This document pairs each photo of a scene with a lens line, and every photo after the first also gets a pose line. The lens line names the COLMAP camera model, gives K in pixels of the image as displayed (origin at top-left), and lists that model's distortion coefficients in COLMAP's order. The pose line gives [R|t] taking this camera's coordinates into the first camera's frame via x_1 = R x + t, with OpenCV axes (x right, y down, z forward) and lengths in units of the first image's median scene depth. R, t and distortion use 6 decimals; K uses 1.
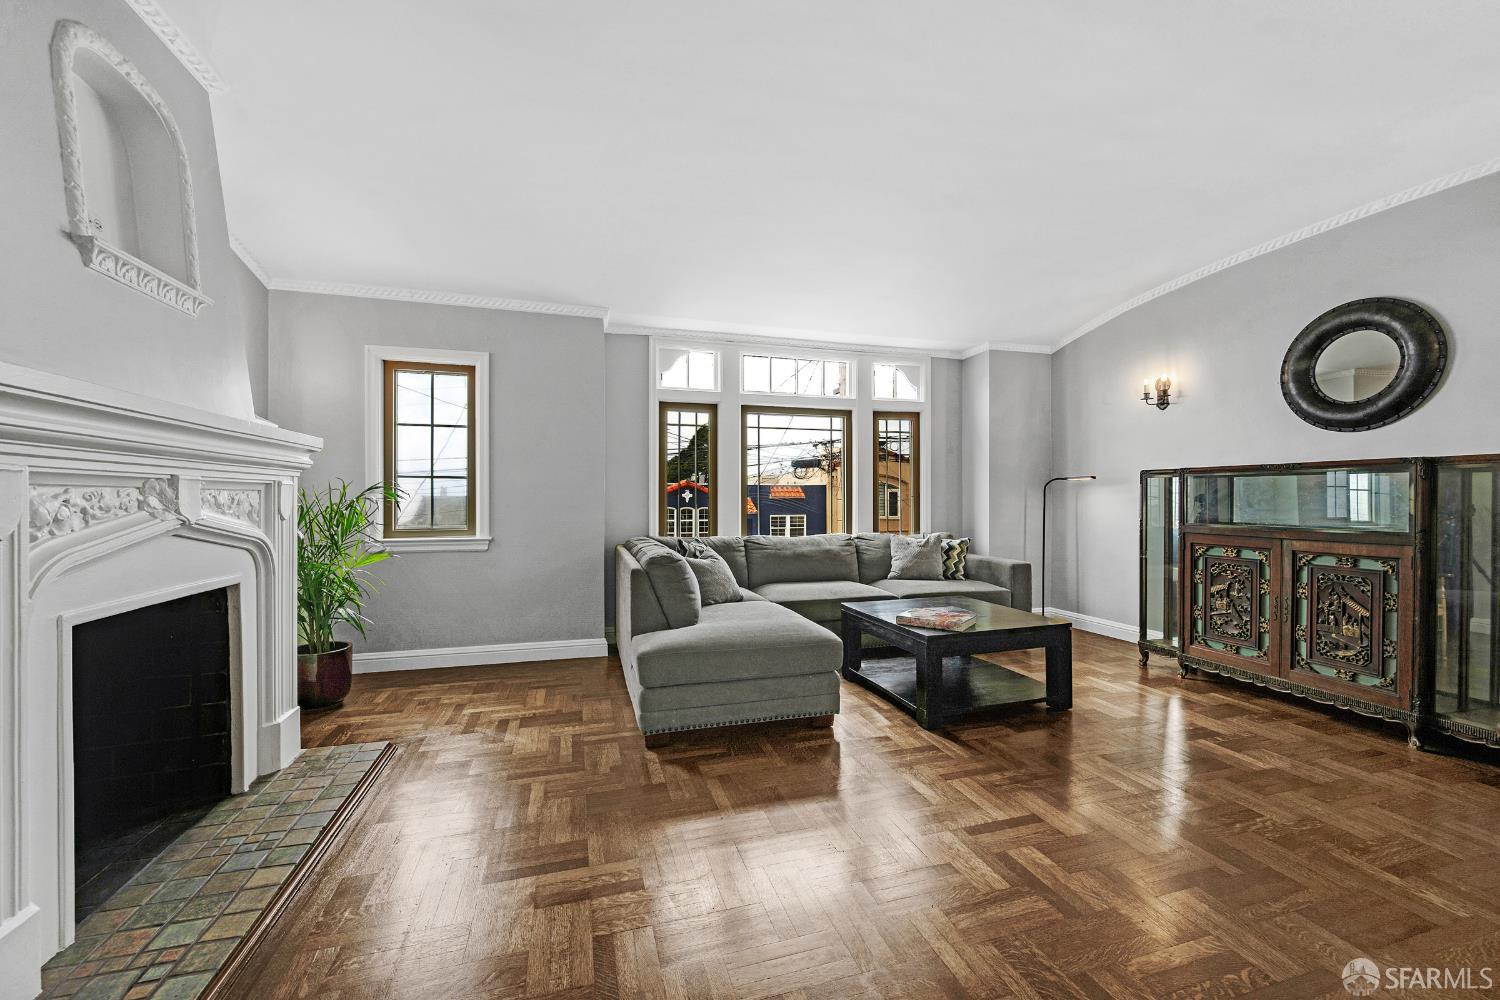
lens RADIAL K [[596.6, 0, 754.1], [0, 596.6, 501.5], [0, 0, 1]] dist [0.000408, -0.000340]
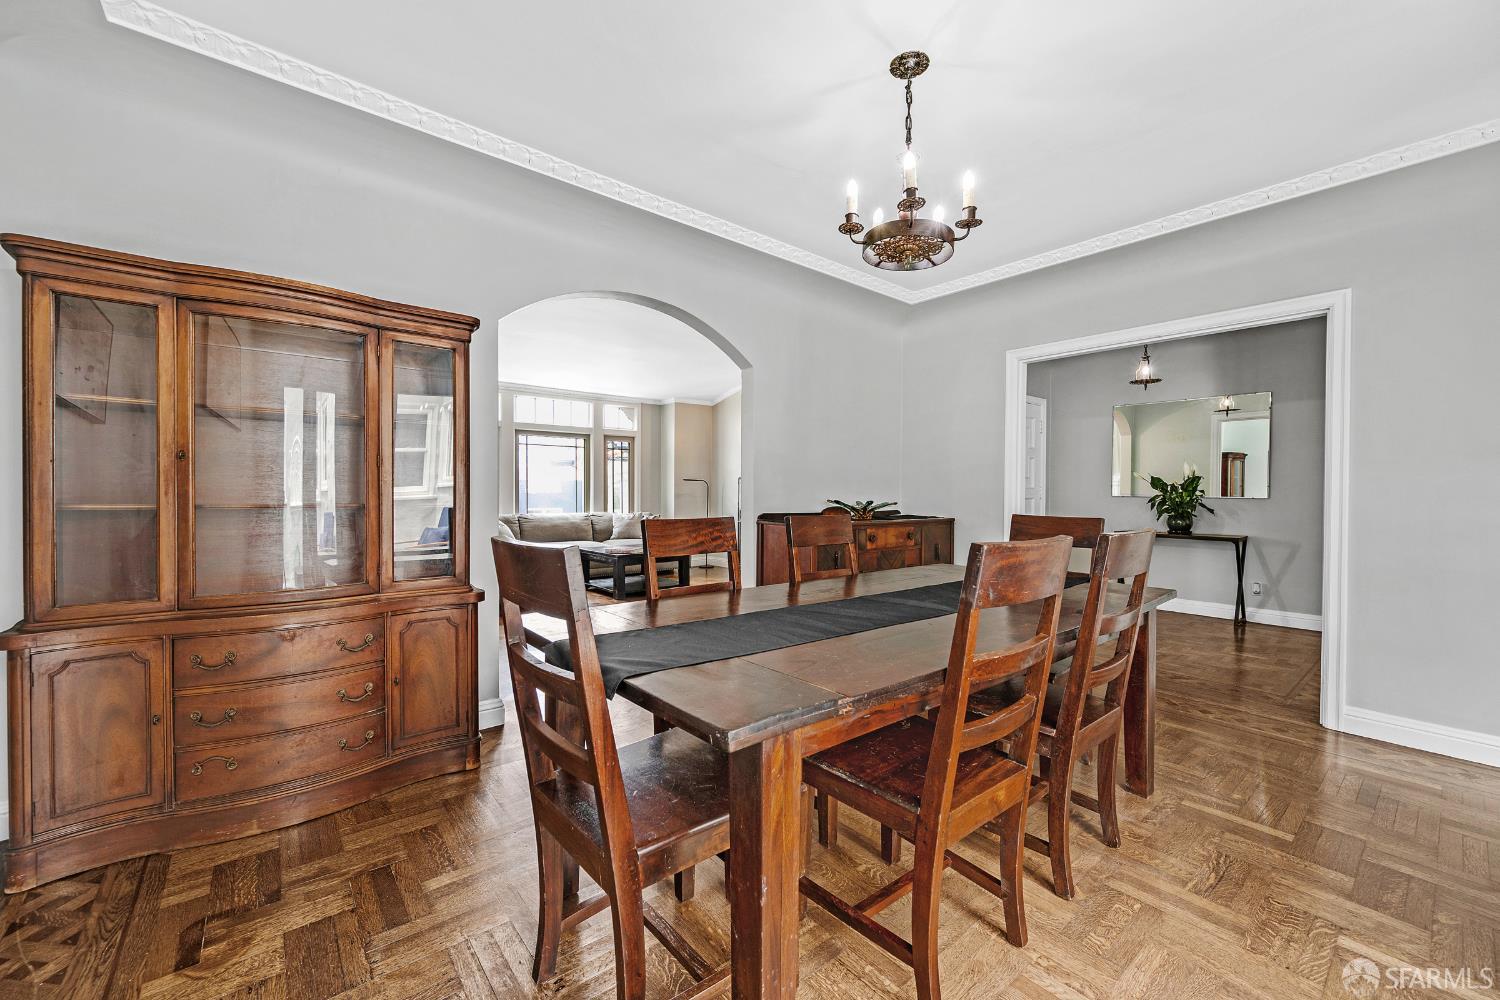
lens RADIAL K [[596.6, 0, 750.9], [0, 596.6, 491.5], [0, 0, 1]] dist [0.000408, -0.000340]
pose [[0.912309, 0.005802, 0.409462, -0.090580], [-0.007581, 0.999968, 0.002721, -0.011468], [-0.409433, -0.005586, 0.912323, -0.599326]]
